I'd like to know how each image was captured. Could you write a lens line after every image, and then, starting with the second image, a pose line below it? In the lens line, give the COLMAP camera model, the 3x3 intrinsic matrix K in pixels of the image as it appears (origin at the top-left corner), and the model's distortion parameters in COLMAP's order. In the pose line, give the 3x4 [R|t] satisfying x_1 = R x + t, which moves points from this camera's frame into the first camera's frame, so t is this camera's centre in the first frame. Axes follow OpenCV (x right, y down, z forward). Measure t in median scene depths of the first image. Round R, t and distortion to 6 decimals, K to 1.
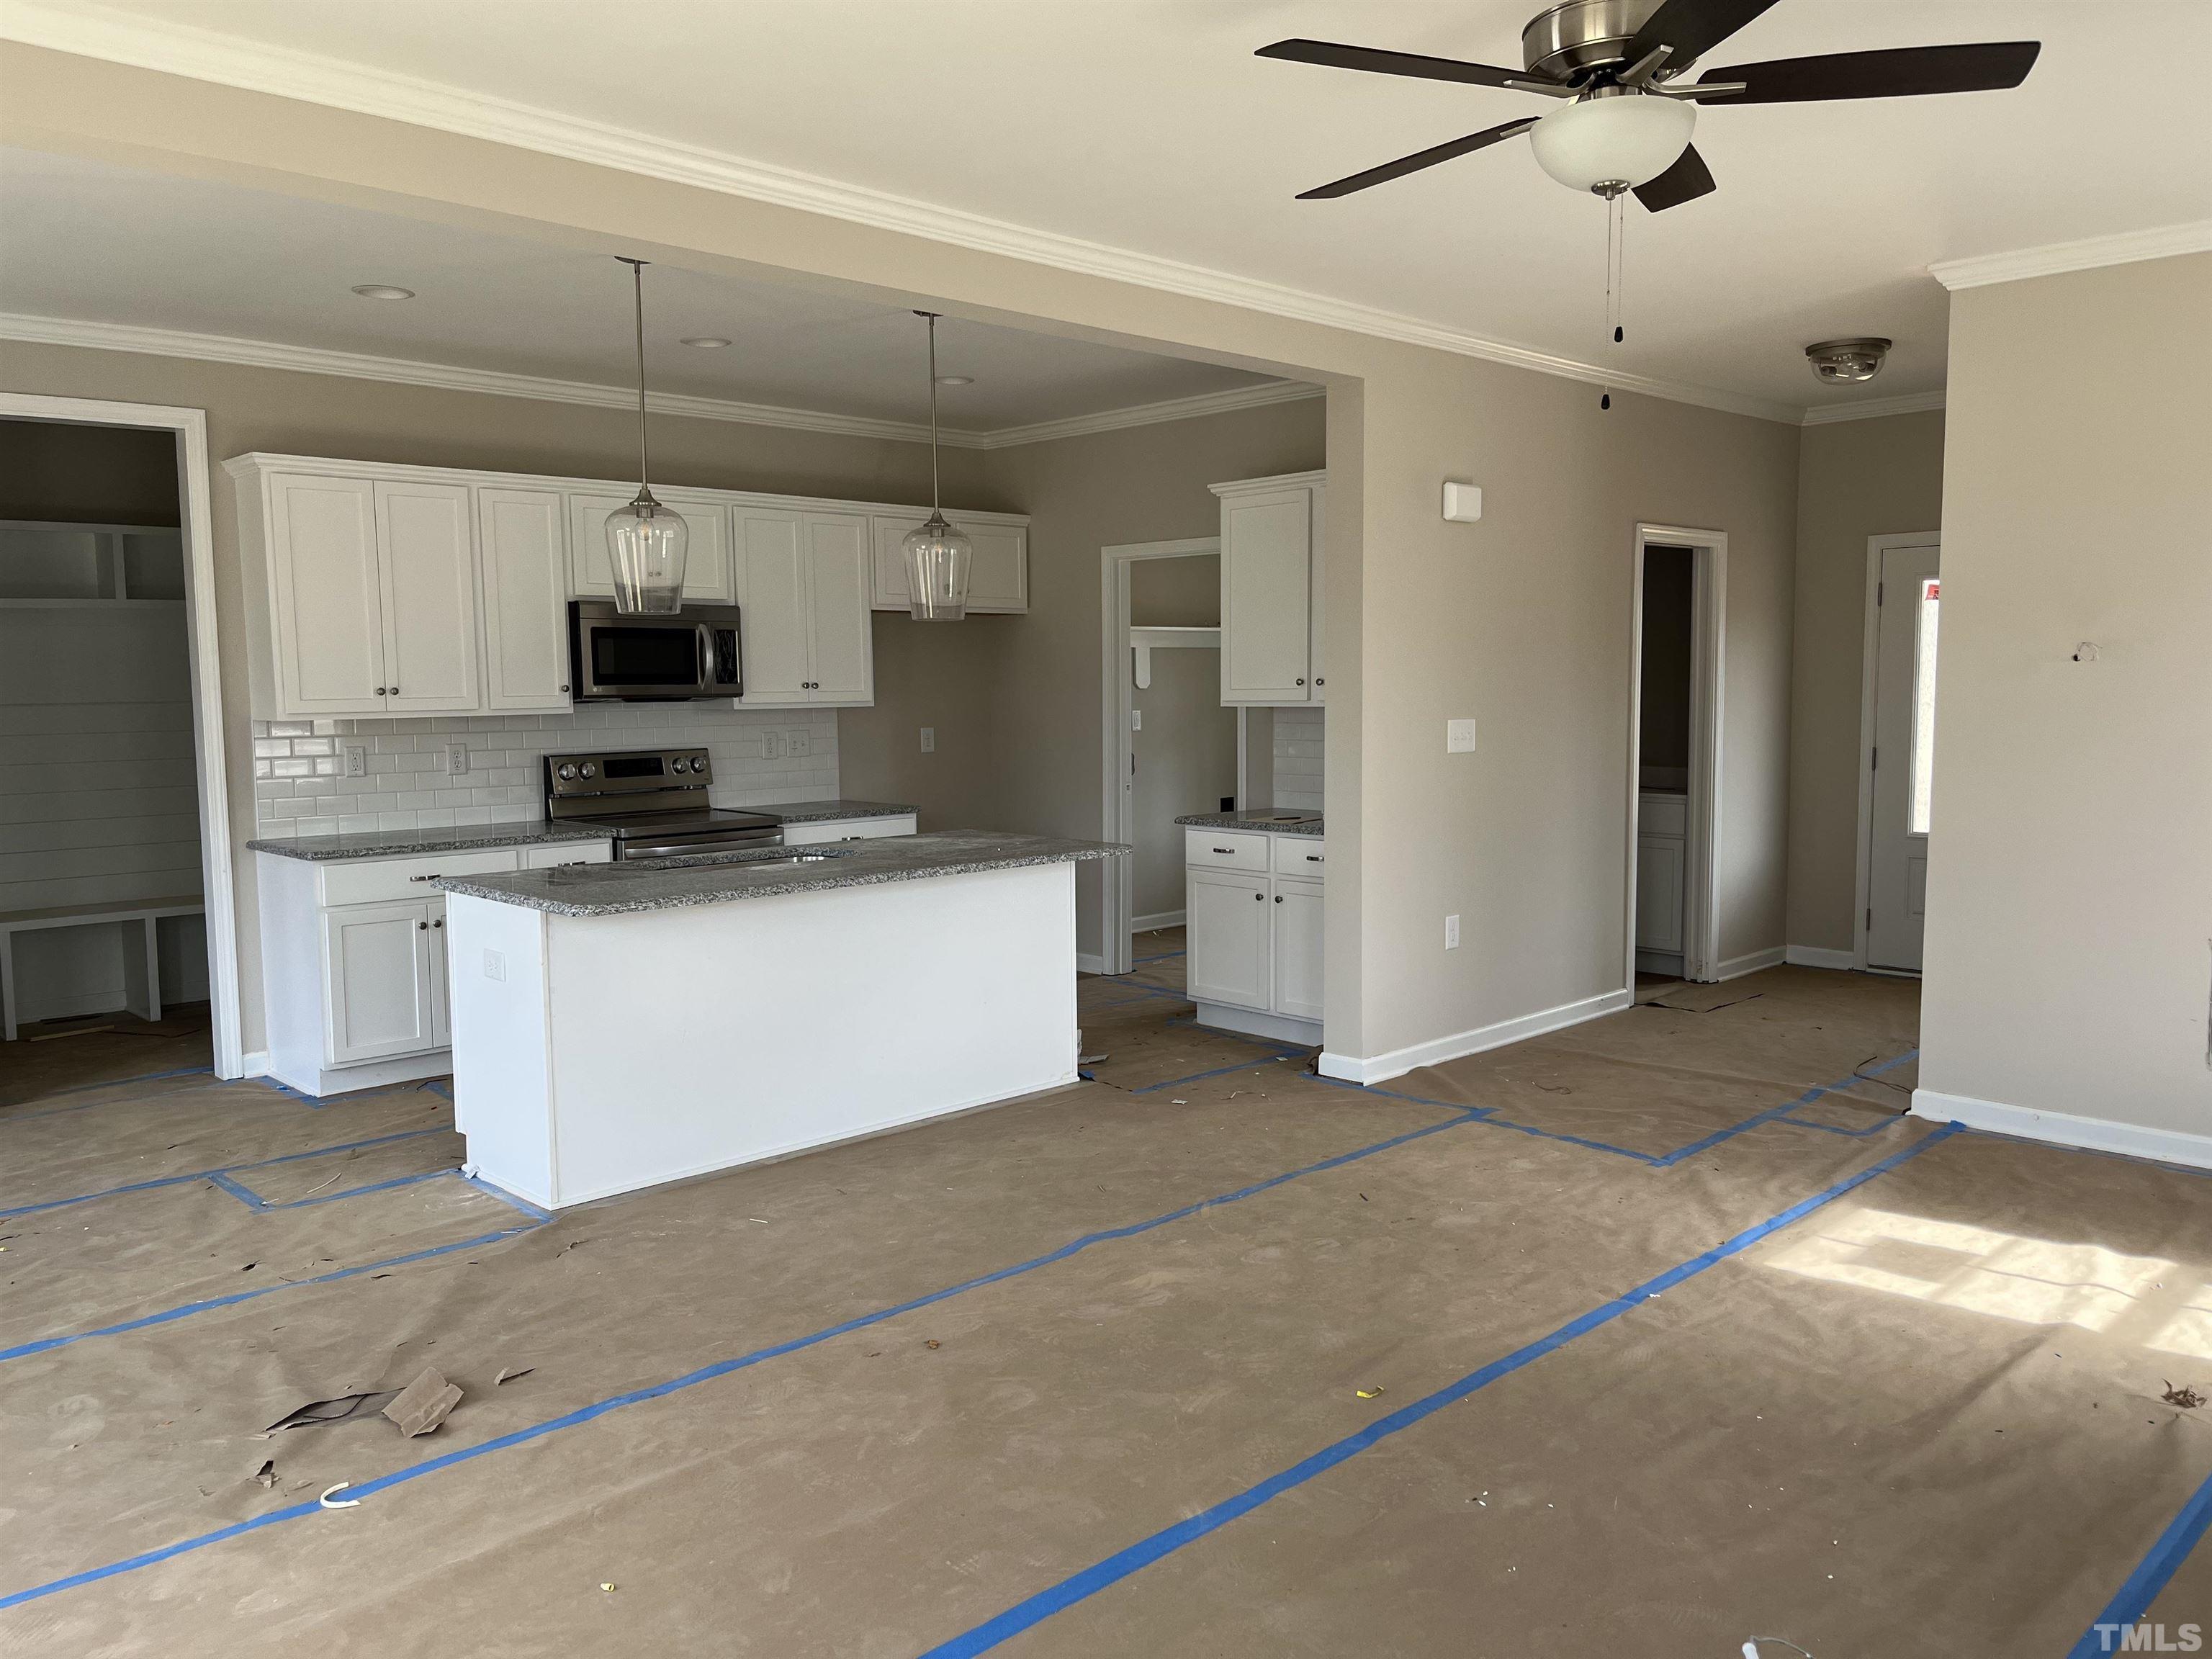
lens RADIAL K [[1673.9, 0, 1127.9], [0, 1673.9, 827.9], [0, 0, 1]] dist [0.043027, -0.079404]
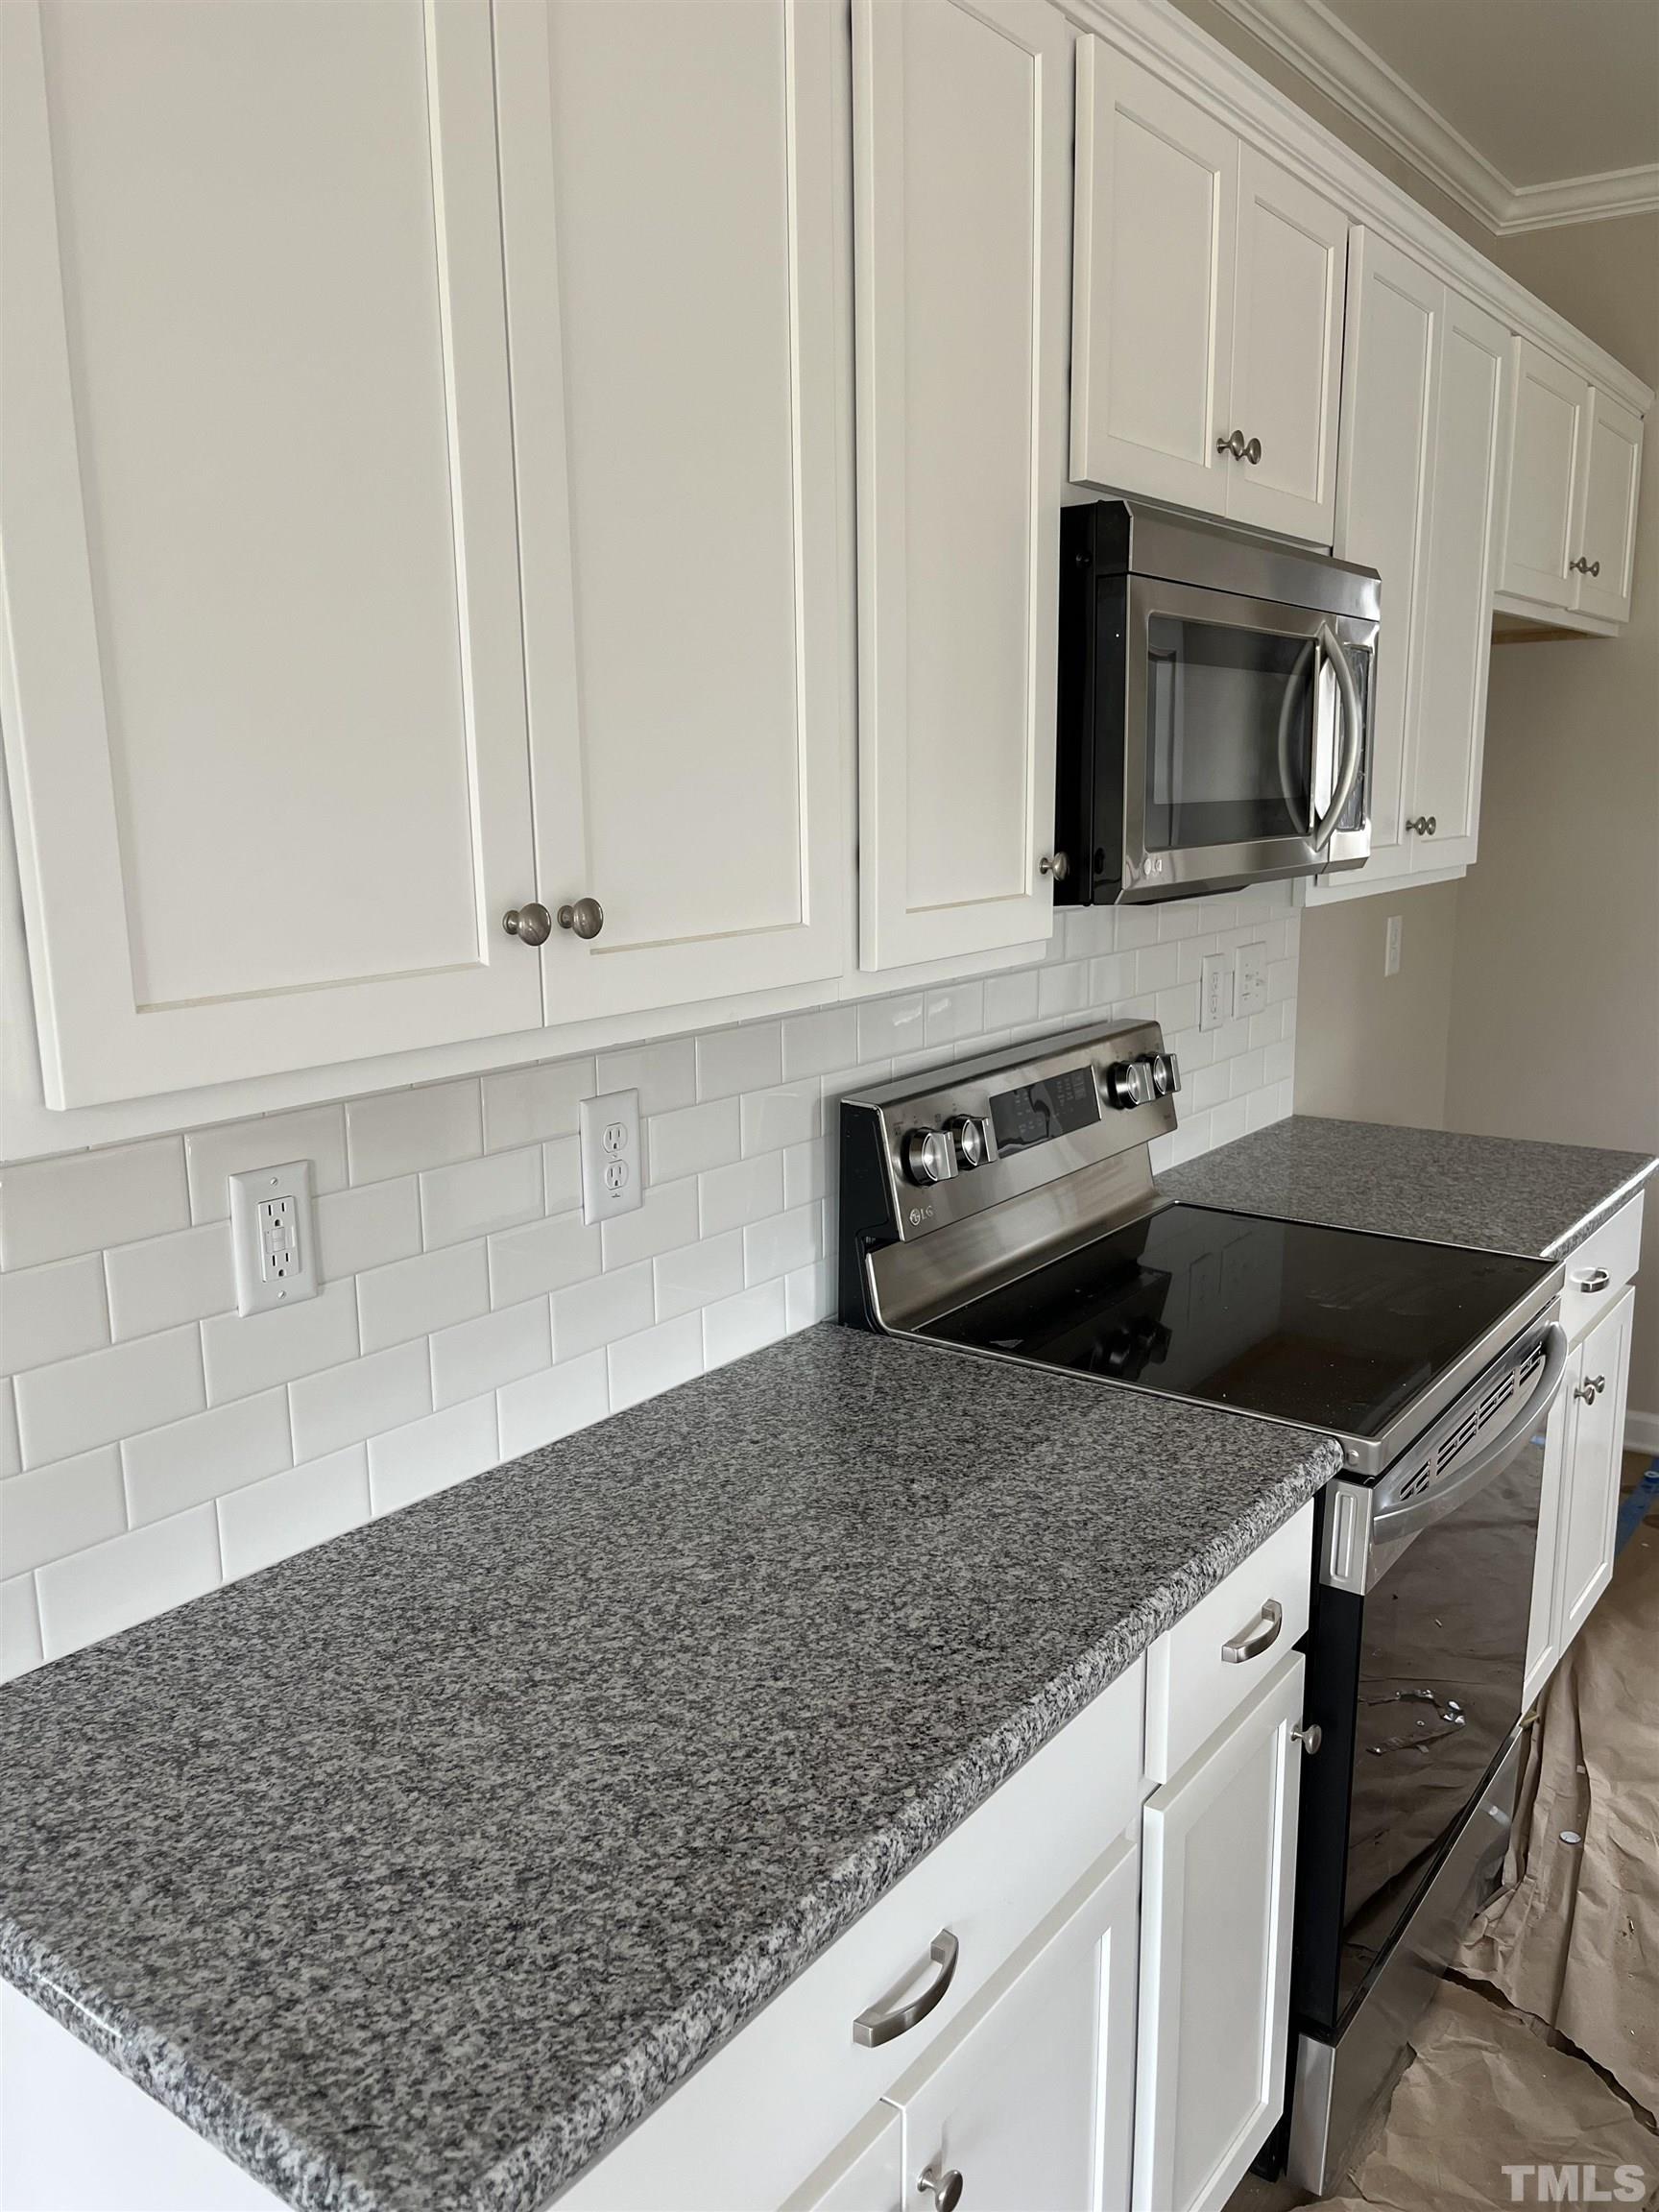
lens RADIAL K [[1673.9, 0, 822.3], [0, 1673.9, 1116.9], [0, 0, 1]] dist [0.043027, -0.079404]
pose [[0.989279, -0.033270, 0.142199, -0.633119], [0.017397, 0.993618, 0.111445, -0.115321], [-0.145000, -0.107776, 0.983544, 1.182595]]
